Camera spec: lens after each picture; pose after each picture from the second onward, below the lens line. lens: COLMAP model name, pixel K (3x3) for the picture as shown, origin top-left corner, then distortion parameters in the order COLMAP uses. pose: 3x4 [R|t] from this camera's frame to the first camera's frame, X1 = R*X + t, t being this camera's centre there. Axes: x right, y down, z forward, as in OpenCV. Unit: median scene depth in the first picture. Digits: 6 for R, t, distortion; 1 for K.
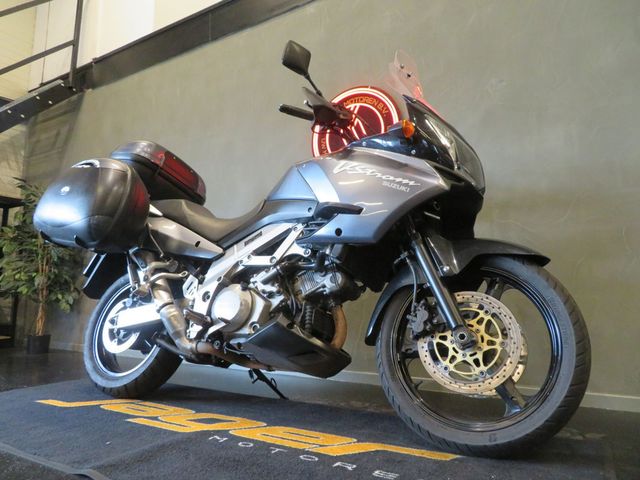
lens RADIAL K [[469.2, 0, 320.0], [0, 469.2, 240.0], [0, 0, 1]] dist [-0.002558, -0.003070]
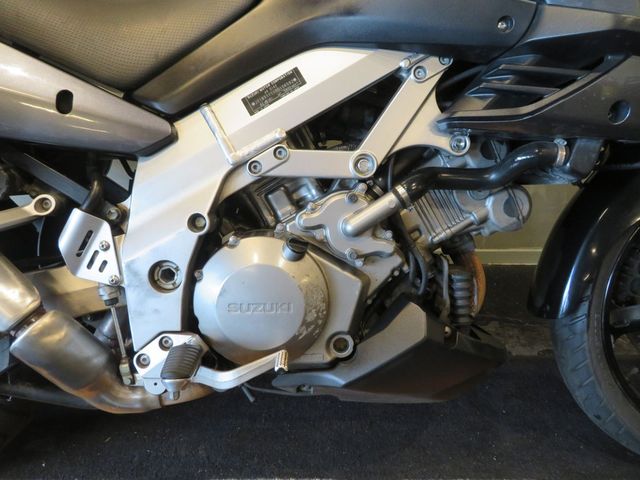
lens RADIAL K [[442.0, 0, 320.0], [0, 442.0, 240.0], [0, 0, 1]] dist [-0.001265, -0.000485]
pose [[0.855493, -0.200374, 0.477475, -0.305520], [-0.071095, 0.867913, 0.491603, -0.073050], [-0.512910, -0.454509, 0.728248, 0.744334]]
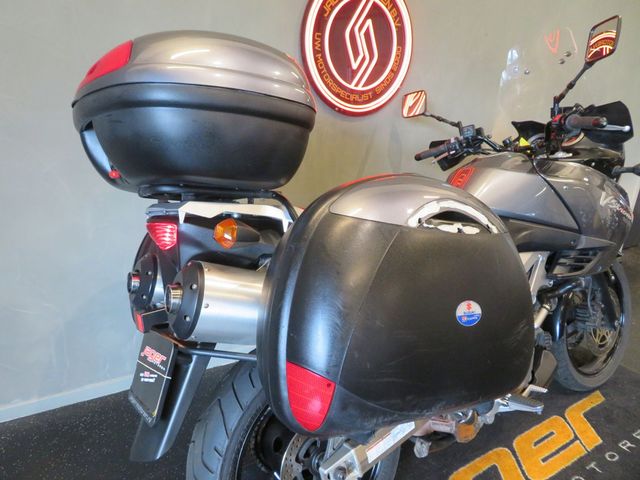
lens RADIAL K [[457.7, 0, 323.4], [0, 457.7, 242.7], [0, 0, 1]] dist [-0.002932, 0.005377]
pose [[0.428950, -0.260030, 0.865093, -0.980163], [-0.186524, 0.911539, 0.366477, -0.293228], [-0.883861, -0.318561, 0.342503, 1.089697]]
